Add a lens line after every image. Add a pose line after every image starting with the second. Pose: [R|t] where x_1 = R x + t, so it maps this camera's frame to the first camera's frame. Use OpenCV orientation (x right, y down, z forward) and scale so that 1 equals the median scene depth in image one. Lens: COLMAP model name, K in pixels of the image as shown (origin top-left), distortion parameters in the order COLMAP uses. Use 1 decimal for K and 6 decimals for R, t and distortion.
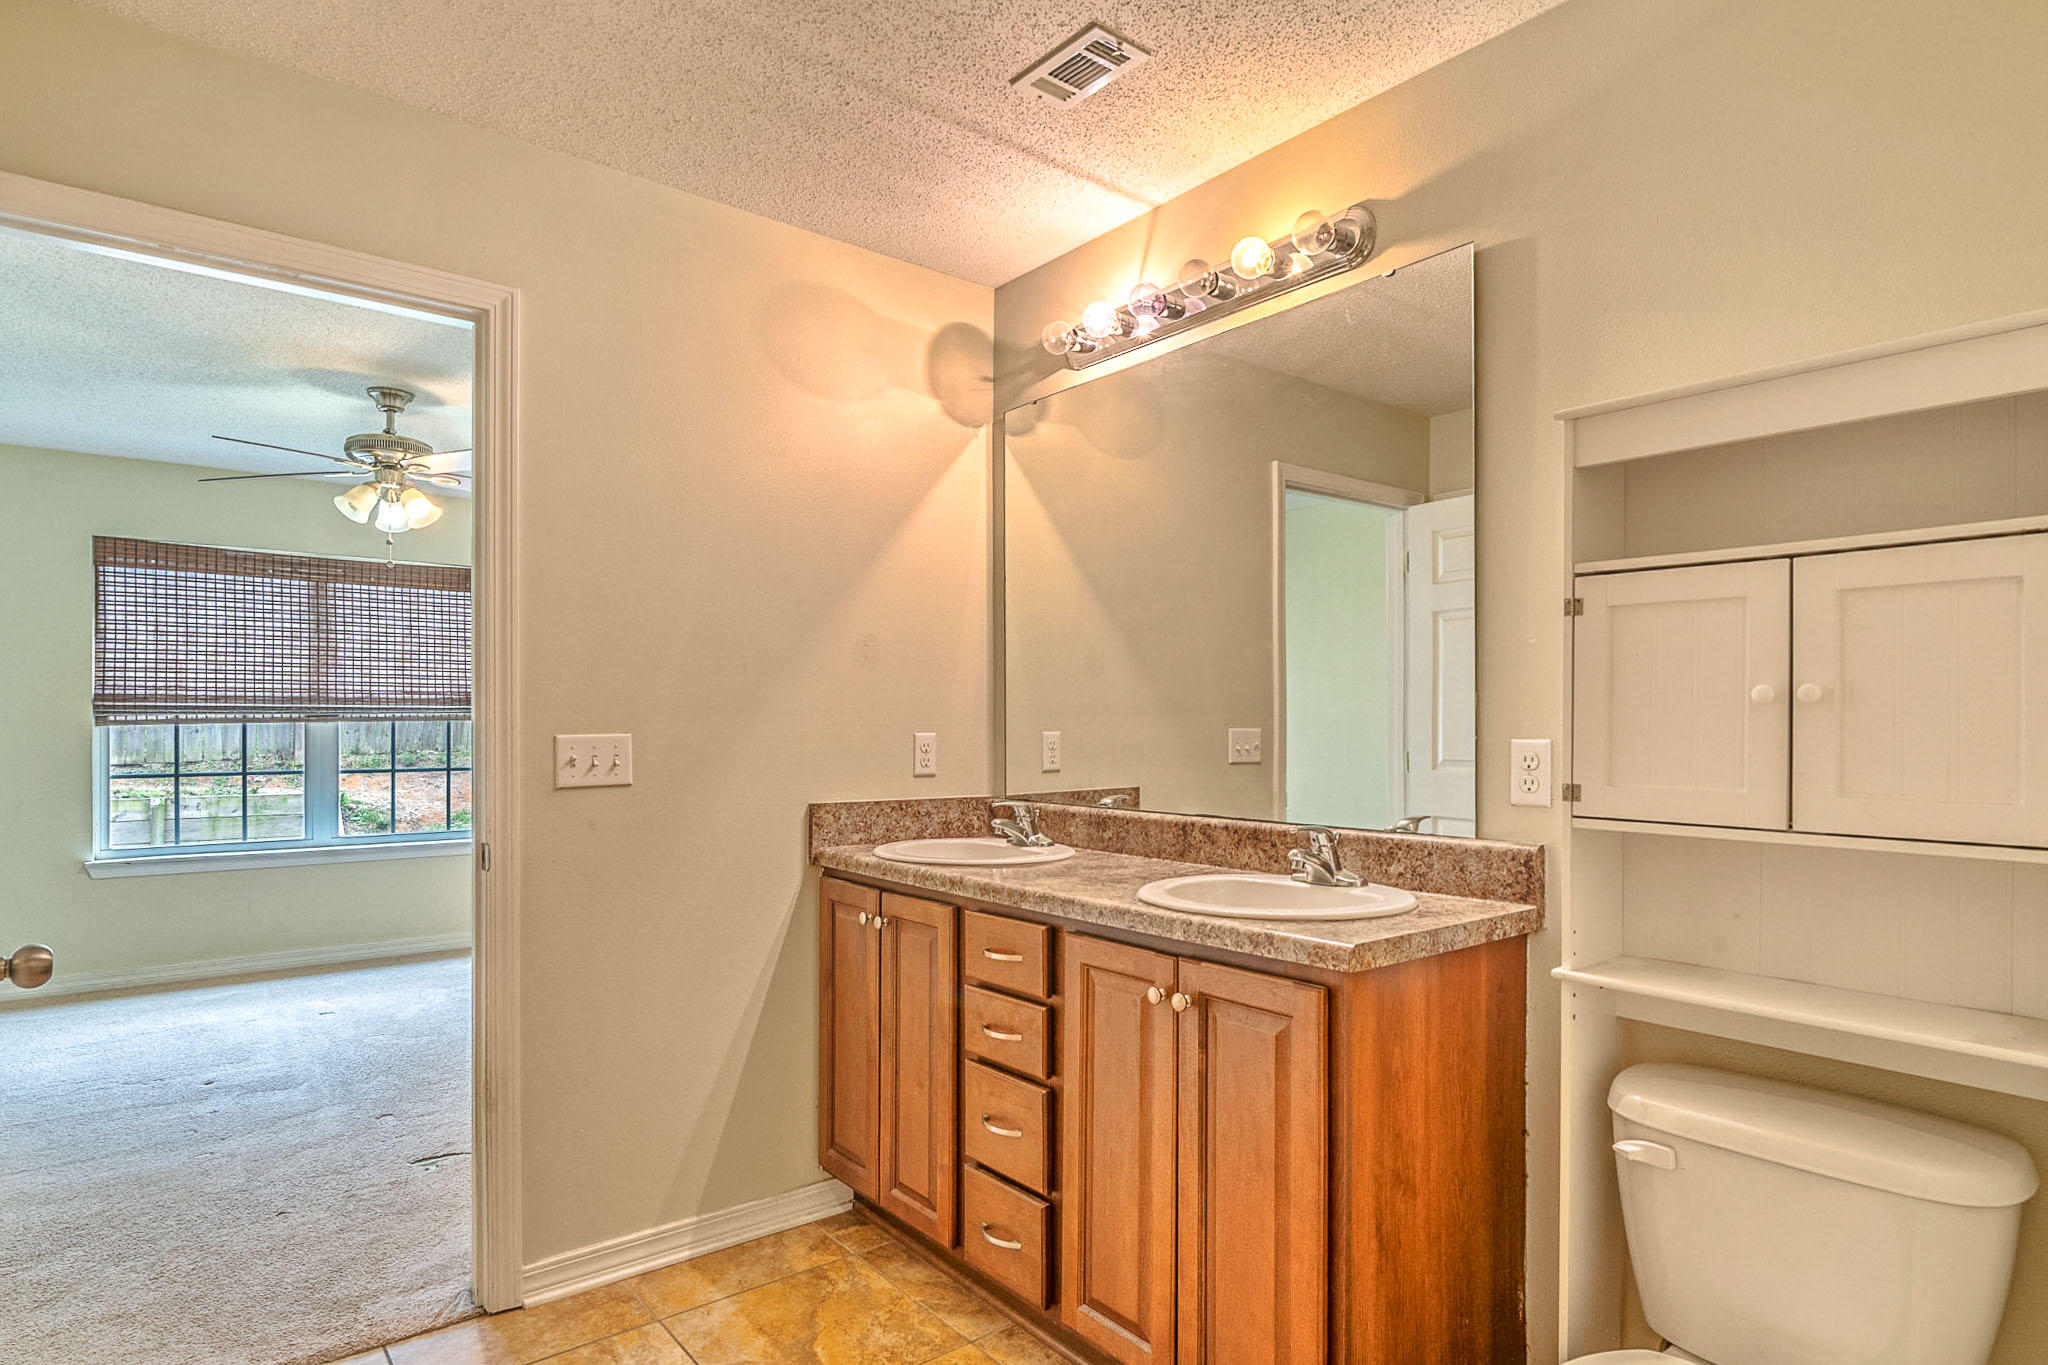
lens RADIAL K [[1109.4, 0, 1084.2], [0, 1109.4, 745.2], [0, 0, 1]] dist [-0.002881, -0.003104]
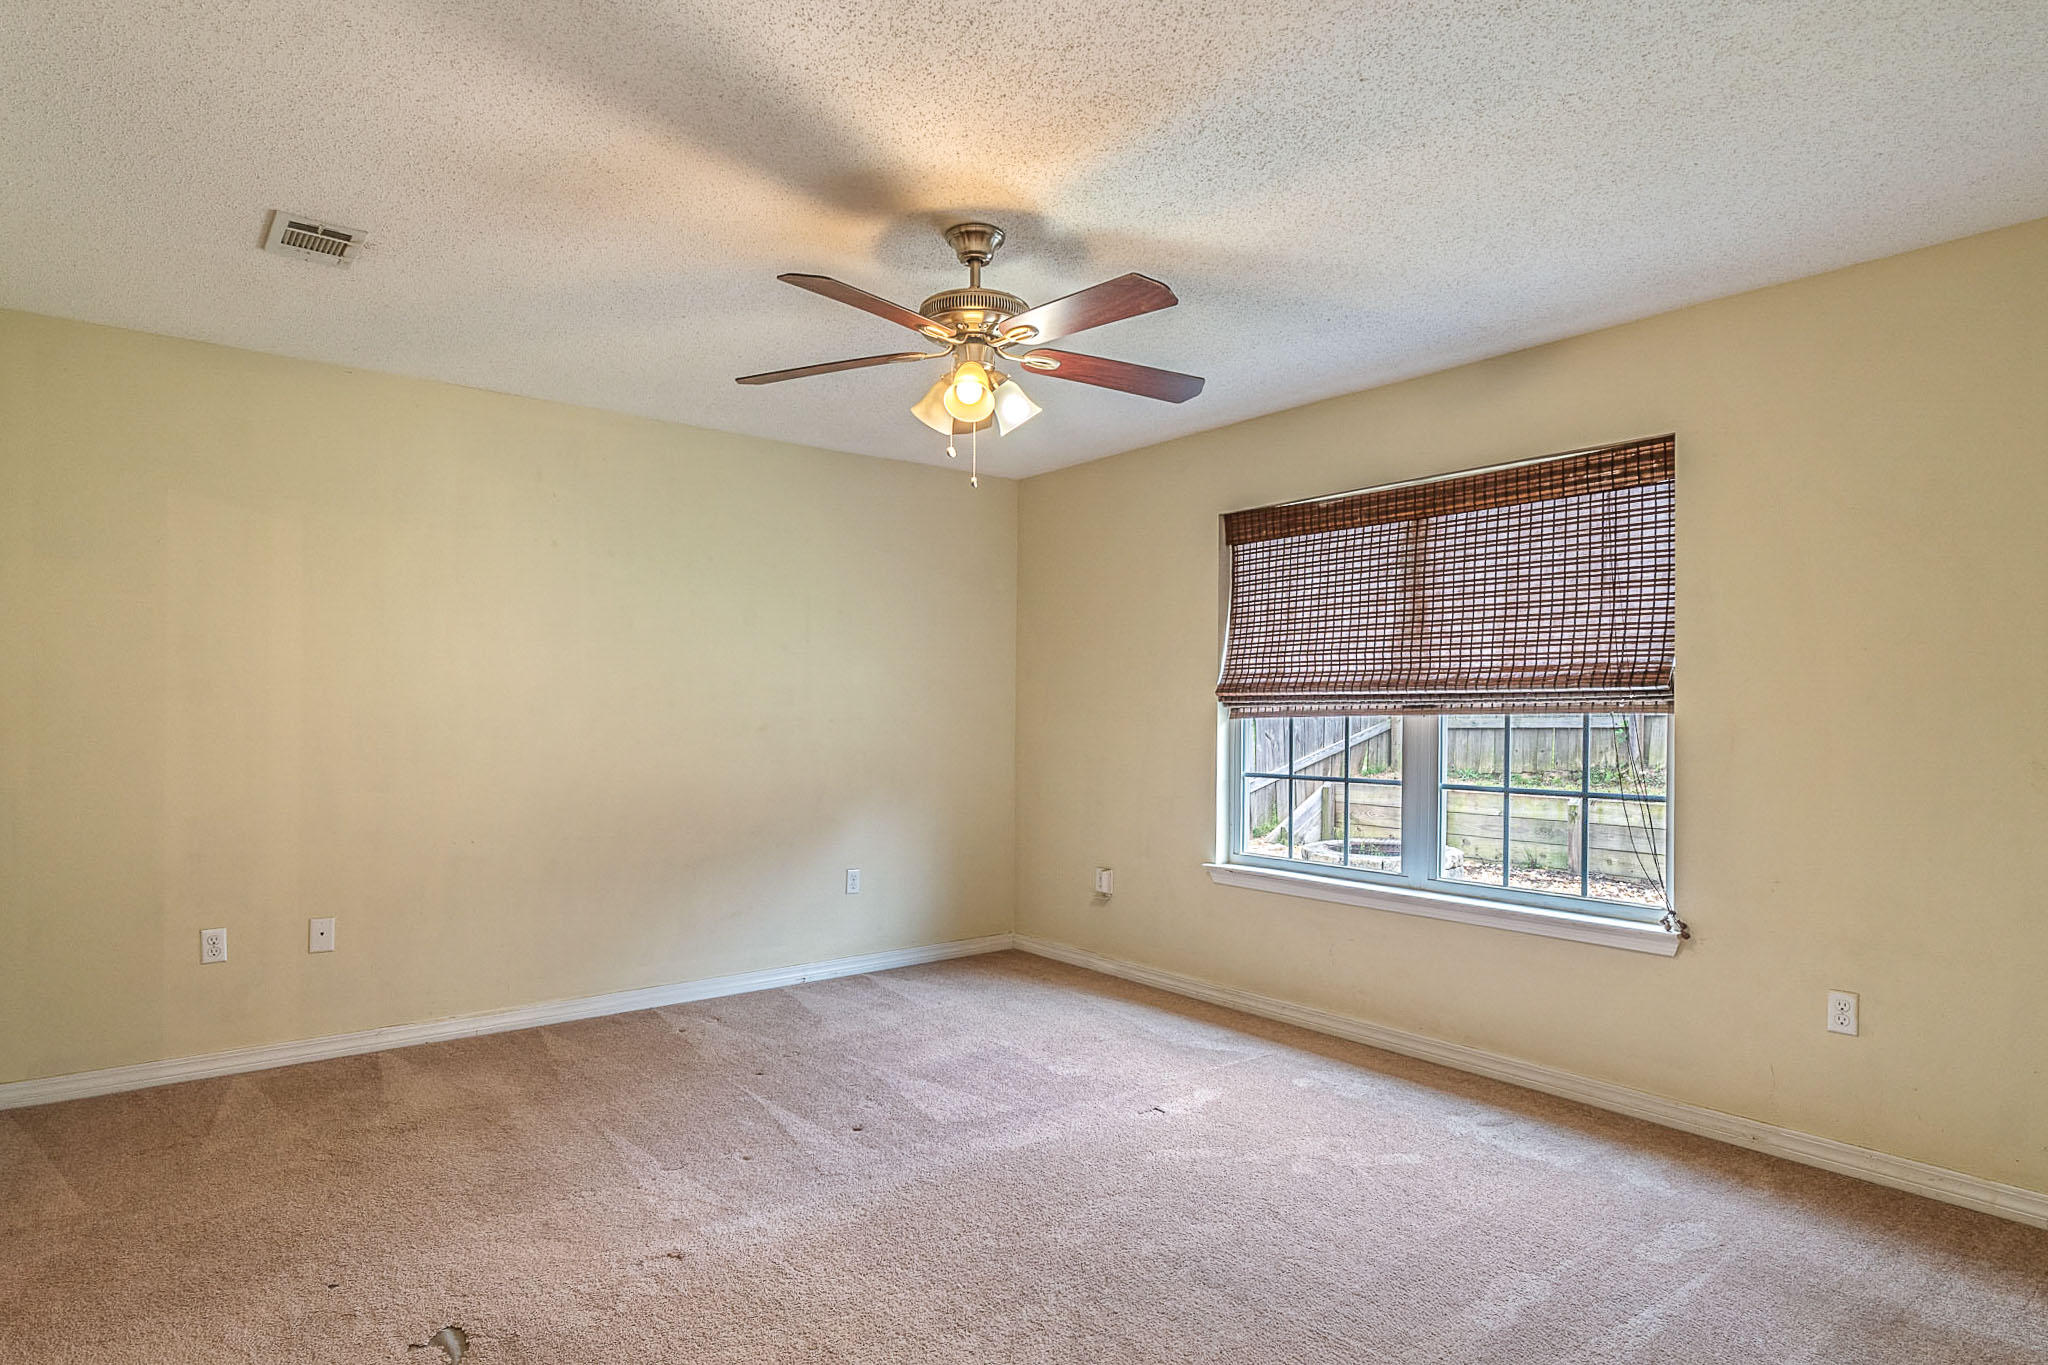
lens RADIAL K [[1109.4, 0, 1024.9], [0, 1109.4, 694.5], [0, 0, 1]] dist [-0.002881, -0.003104]
pose [[-0.013852, -0.010031, -0.999854, 0.031990], [-0.012952, 0.999868, -0.009852, -0.023592], [0.999820, 0.012813, -0.013980, 0.754486]]
